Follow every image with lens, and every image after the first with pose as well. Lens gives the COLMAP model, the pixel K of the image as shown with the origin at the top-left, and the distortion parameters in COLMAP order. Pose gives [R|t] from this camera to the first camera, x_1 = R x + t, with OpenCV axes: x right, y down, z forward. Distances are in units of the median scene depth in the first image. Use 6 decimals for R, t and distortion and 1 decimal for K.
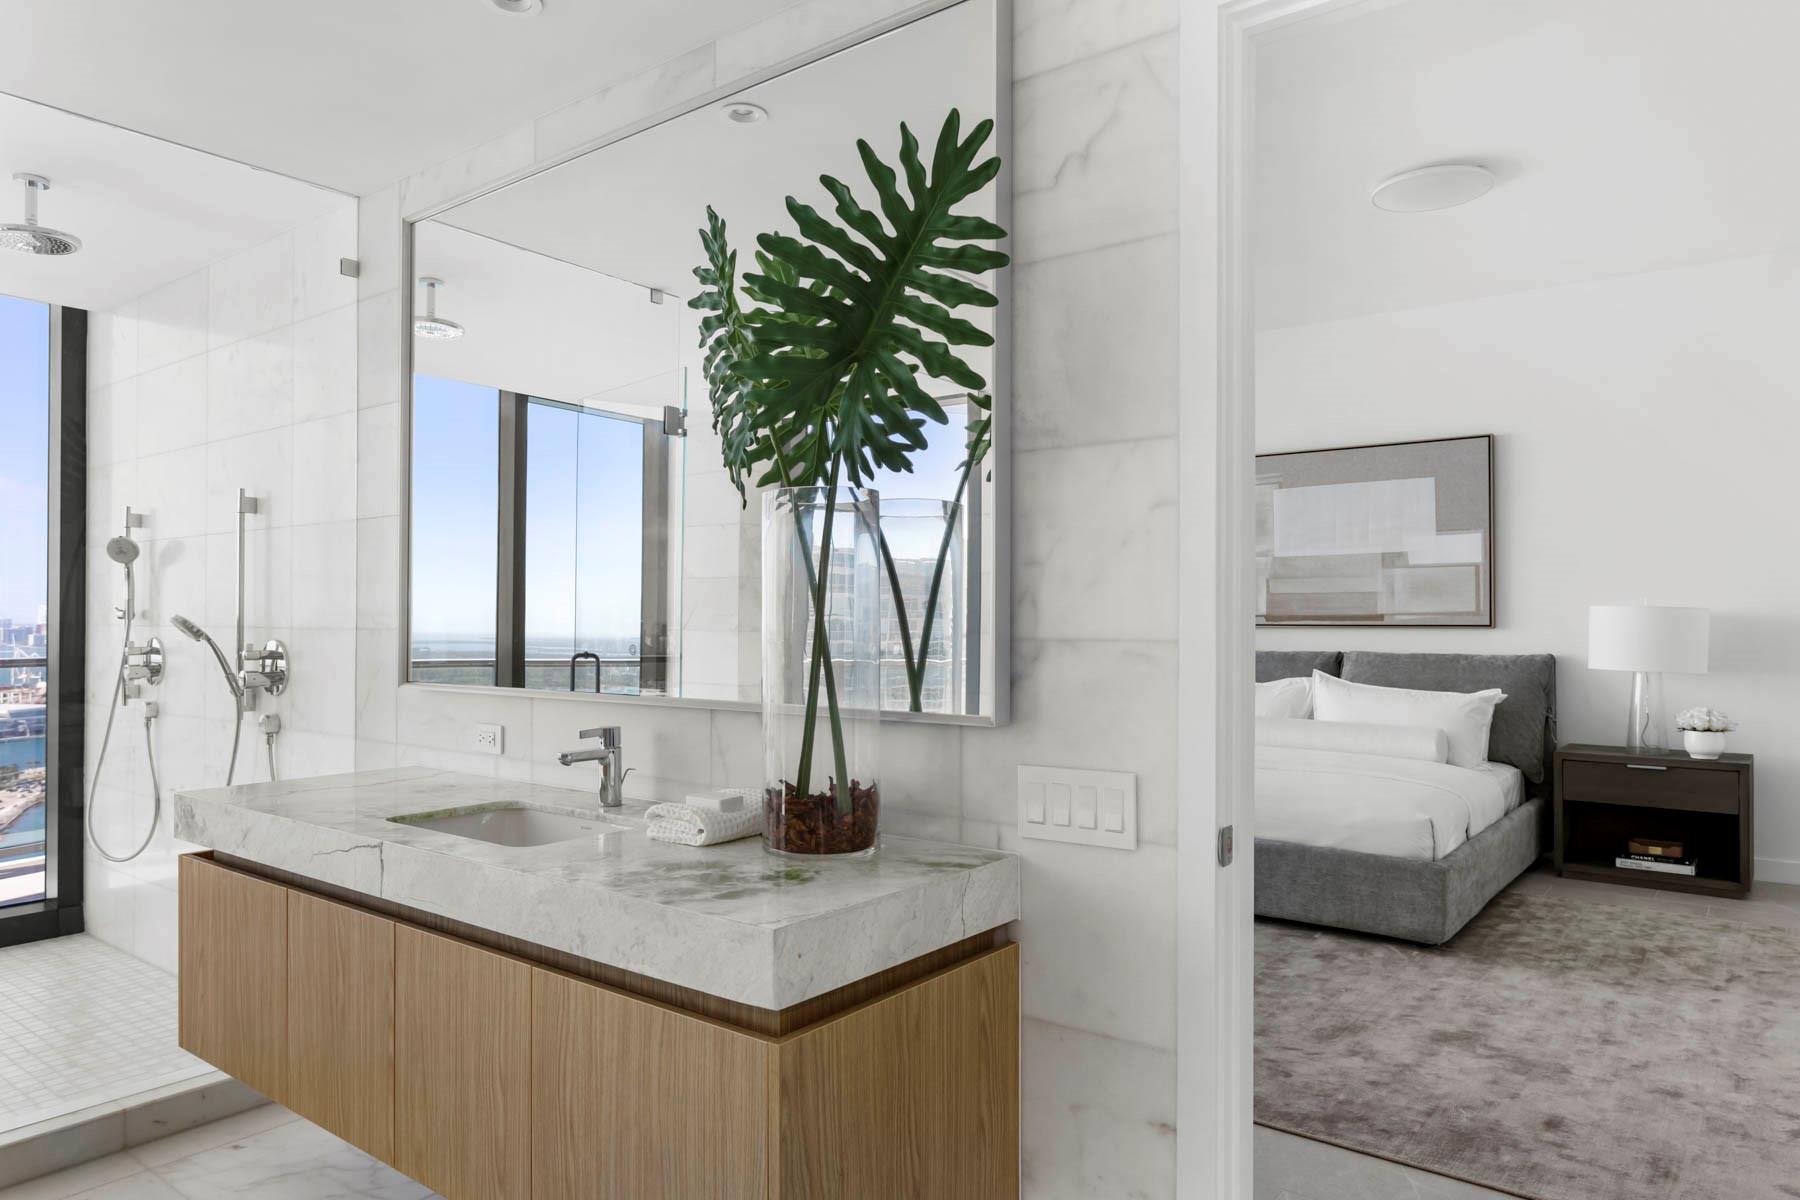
lens RADIAL K [[1146.0, 0, 898.2], [0, 1146.0, 614.3], [0, 0, 1]] dist [0.001384, 0.000818]
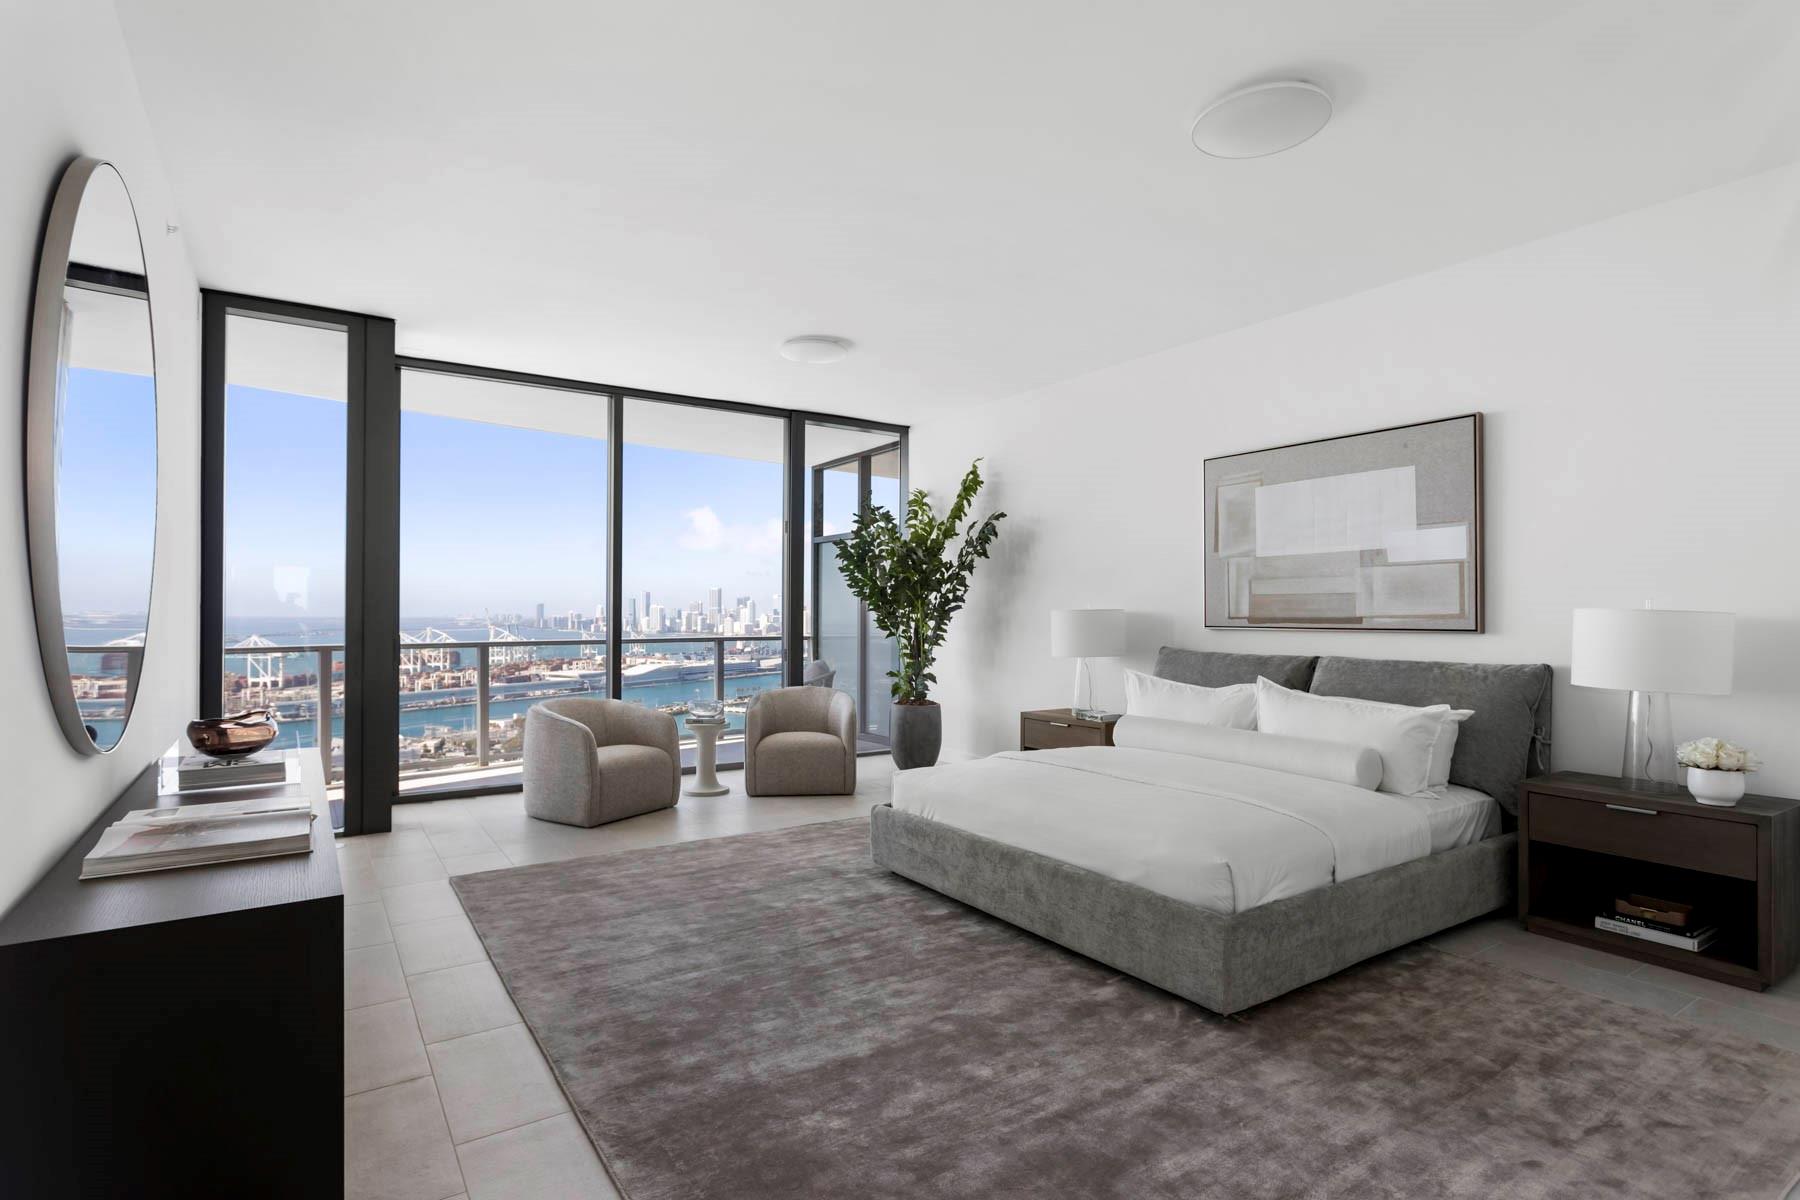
lens RADIAL K [[893.4, 0, 904.5], [0, 893.4, 613.2], [0, 0, 1]] dist [-0.001908, 0.002283]
pose [[0.951264, 0.000964, -0.308378, 0.340697], [-0.000137, 0.999996, 0.002704, -0.005630], [0.308379, -0.002530, 0.951260, 0.233222]]
